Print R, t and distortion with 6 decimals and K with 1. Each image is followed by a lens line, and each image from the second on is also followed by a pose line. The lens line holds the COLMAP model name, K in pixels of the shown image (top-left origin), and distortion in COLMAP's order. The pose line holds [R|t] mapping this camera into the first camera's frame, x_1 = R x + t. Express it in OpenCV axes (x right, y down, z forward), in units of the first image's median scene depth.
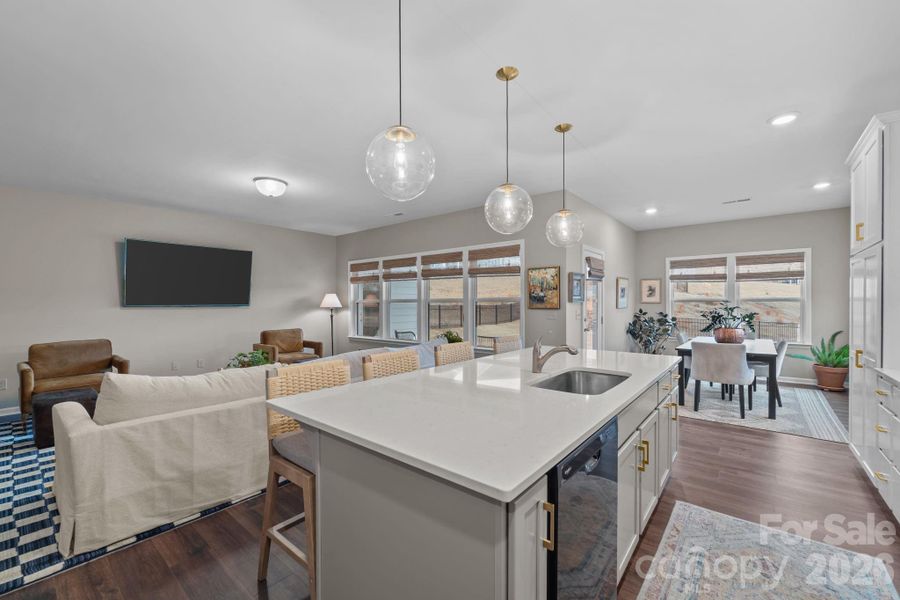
lens RADIAL K [[366.1, 0, 444.8], [0, 366.1, 306.3], [0, 0, 1]] dist [0.000866, -0.002881]
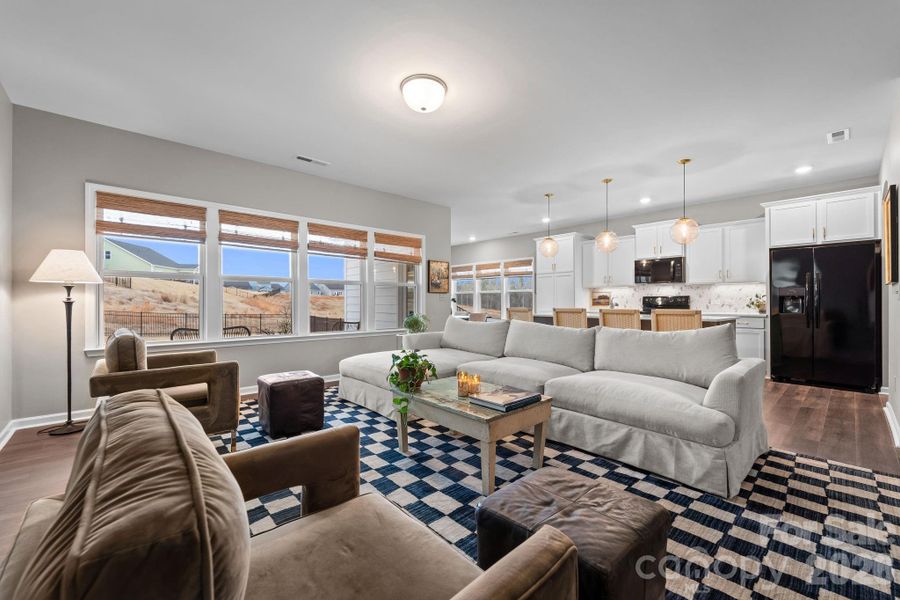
lens RADIAL K [[366.1, 0, 448.8], [0, 366.1, 301.5], [0, 0, 1]] dist [0.000866, -0.002881]
pose [[0.136153, 0.005149, 0.990674, -0.747599], [0.006965, 0.999957, -0.006154, 0.033987], [-0.990663, 0.007737, 0.136111, 0.578959]]
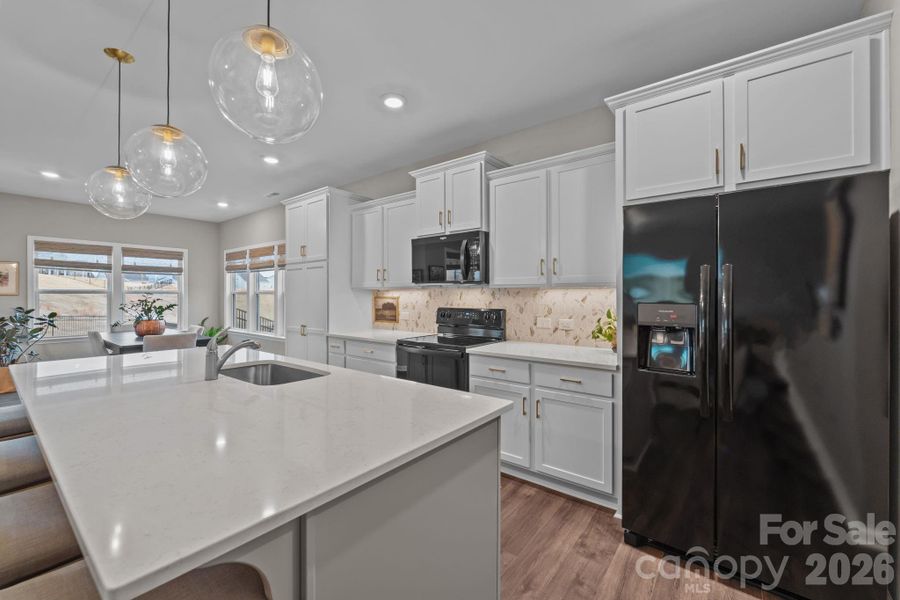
lens RADIAL K [[366.1, 0, 450.6], [0, 366.1, 296.1], [0, 0, 1]] dist [0.000866, -0.002881]
pose [[-0.035746, 0.000454, 0.999361, -0.194492], [0.006273, 0.999980, -0.000230, -0.000935], [-0.999341, 0.006260, -0.035749, 0.166705]]
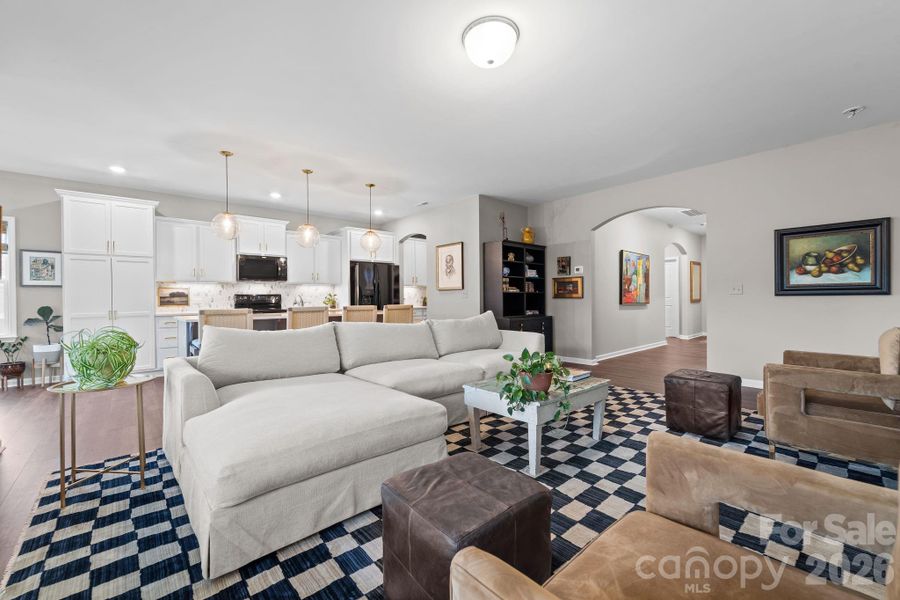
lens RADIAL K [[366.1, 0, 450.4], [0, 366.1, 301.2], [0, 0, 1]] dist [0.000866, -0.002881]
pose [[-0.988376, 0.011378, 0.151601, -0.329243], [0.013723, 0.999802, 0.014425, 0.028835], [-0.151407, 0.016338, -0.988337, 1.033264]]
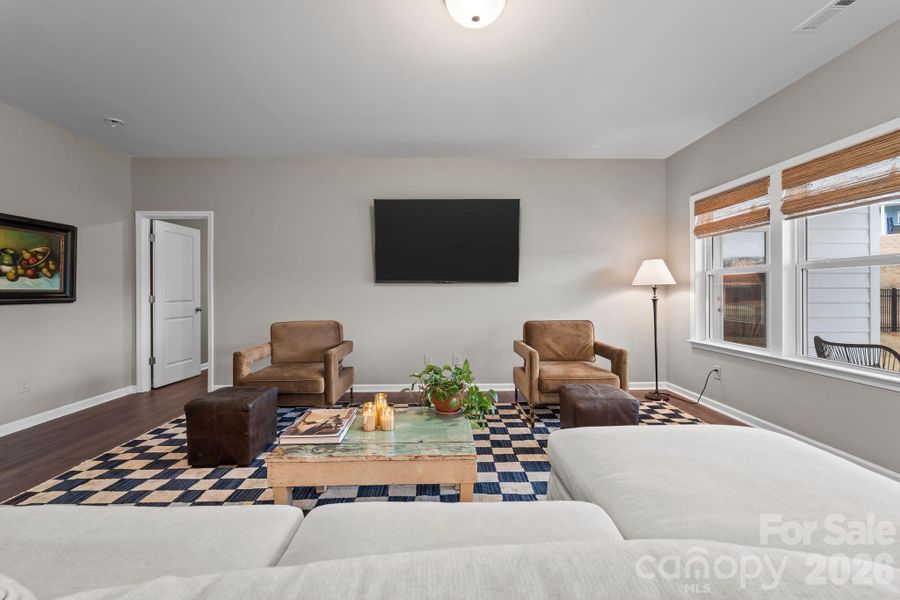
lens RADIAL K [[366.1, 0, 449.3], [0, 366.1, 293.3], [0, 0, 1]] dist [0.000866, -0.002881]
pose [[0.655440, 0.003091, -0.755241, -0.108209], [-0.004035, 0.999992, 0.000591, 0.019149], [0.755237, 0.002660, 0.655447, 0.460179]]
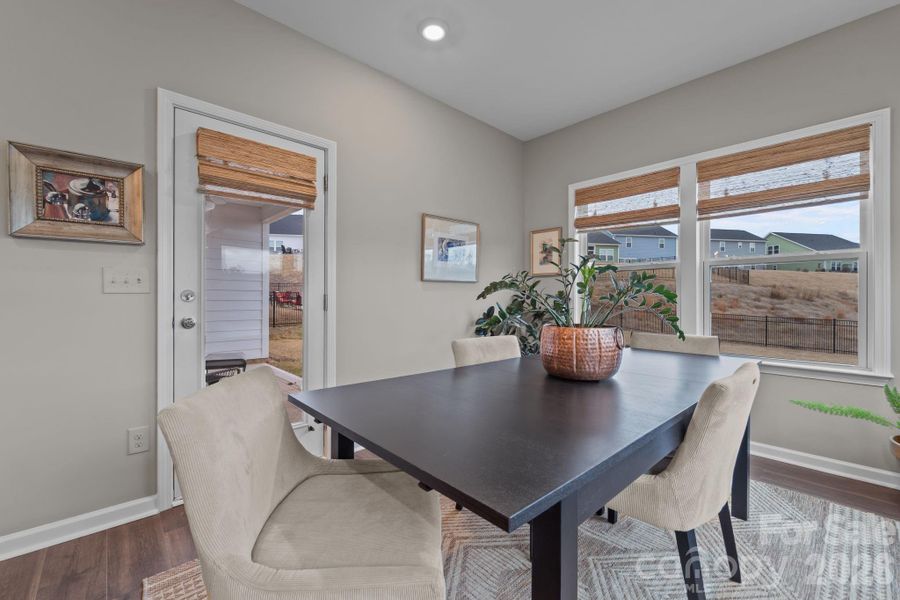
lens RADIAL K [[366.1, 0, 444.2], [0, 366.1, 300.2], [0, 0, 1]] dist [0.000866, -0.002881]
pose [[0.991711, 0.003141, -0.128452, 0.541007], [-0.003600, 0.999988, -0.003349, 0.031371], [0.128440, 0.003784, 0.991710, 0.518687]]
